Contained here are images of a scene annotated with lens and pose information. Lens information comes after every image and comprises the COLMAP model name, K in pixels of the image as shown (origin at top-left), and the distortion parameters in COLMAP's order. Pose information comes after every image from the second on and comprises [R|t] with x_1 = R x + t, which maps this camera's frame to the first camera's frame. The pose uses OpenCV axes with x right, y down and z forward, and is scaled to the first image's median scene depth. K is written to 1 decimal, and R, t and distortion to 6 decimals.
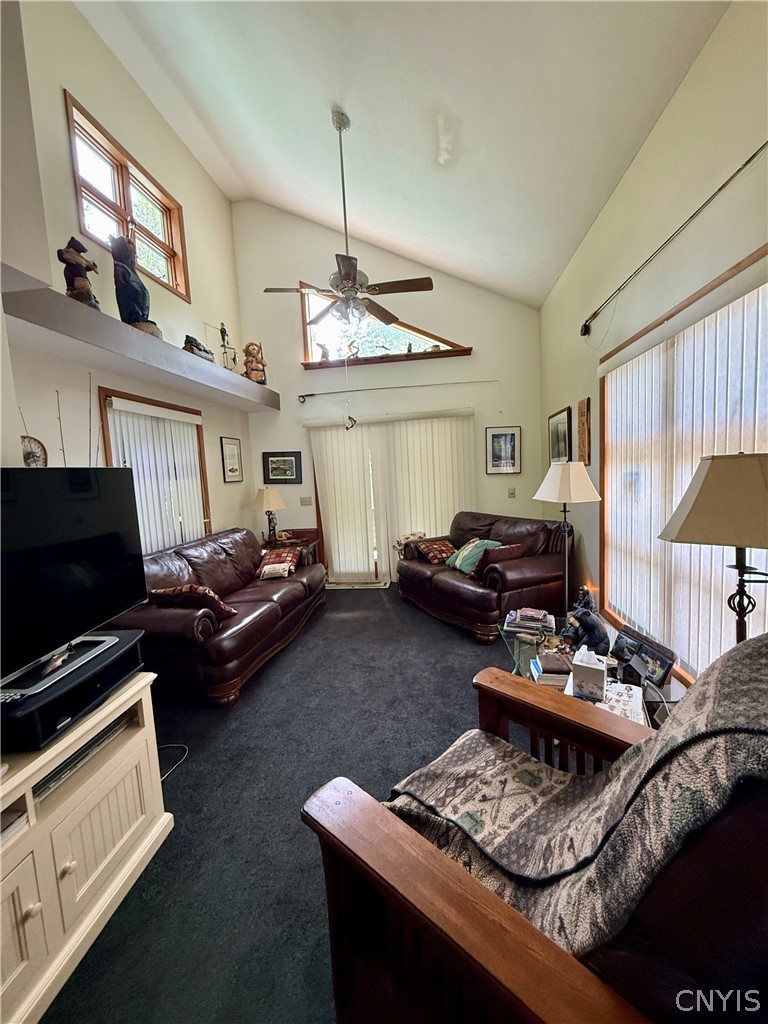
lens RADIAL K [[404.8, 0, 384.4], [0, 404.8, 508.5], [0, 0, 1]] dist [-0.007200, 0.001631]
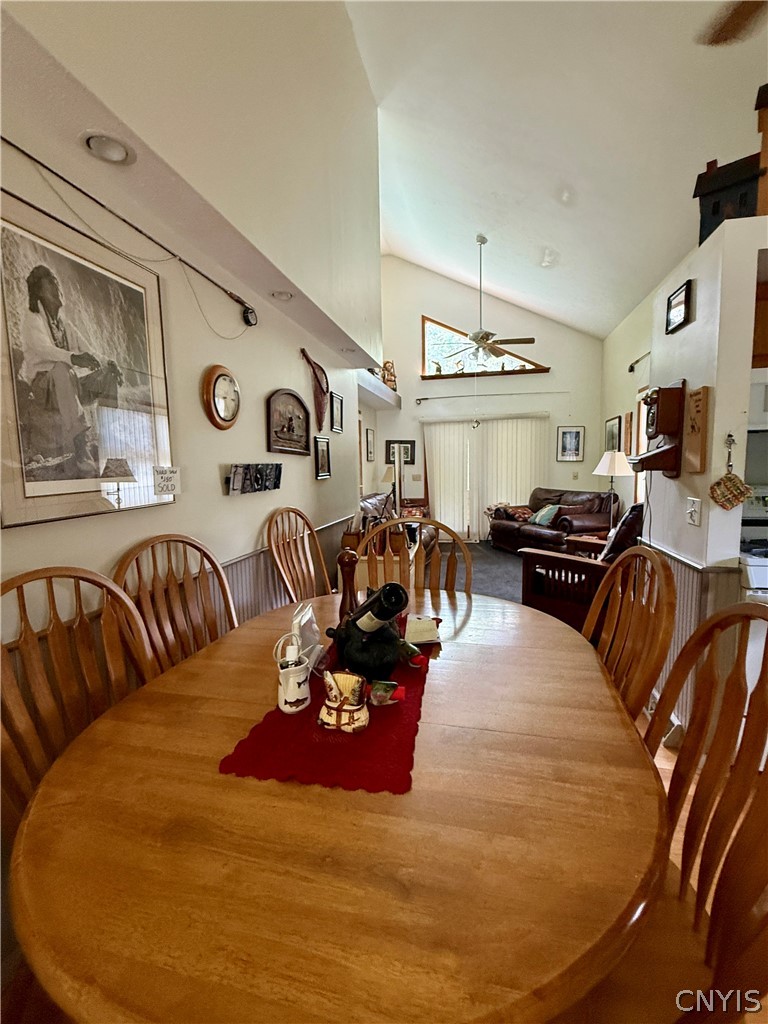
lens RADIAL K [[447.6, 0, 383.4], [0, 447.6, 510.9], [0, 0, 1]] dist [-0.014068, -0.000084]
pose [[0.996290, 0.038226, -0.077106, -0.205949], [-0.036976, 0.999162, 0.017576, 0.077660], [0.077714, -0.014660, 0.996868, -0.540750]]
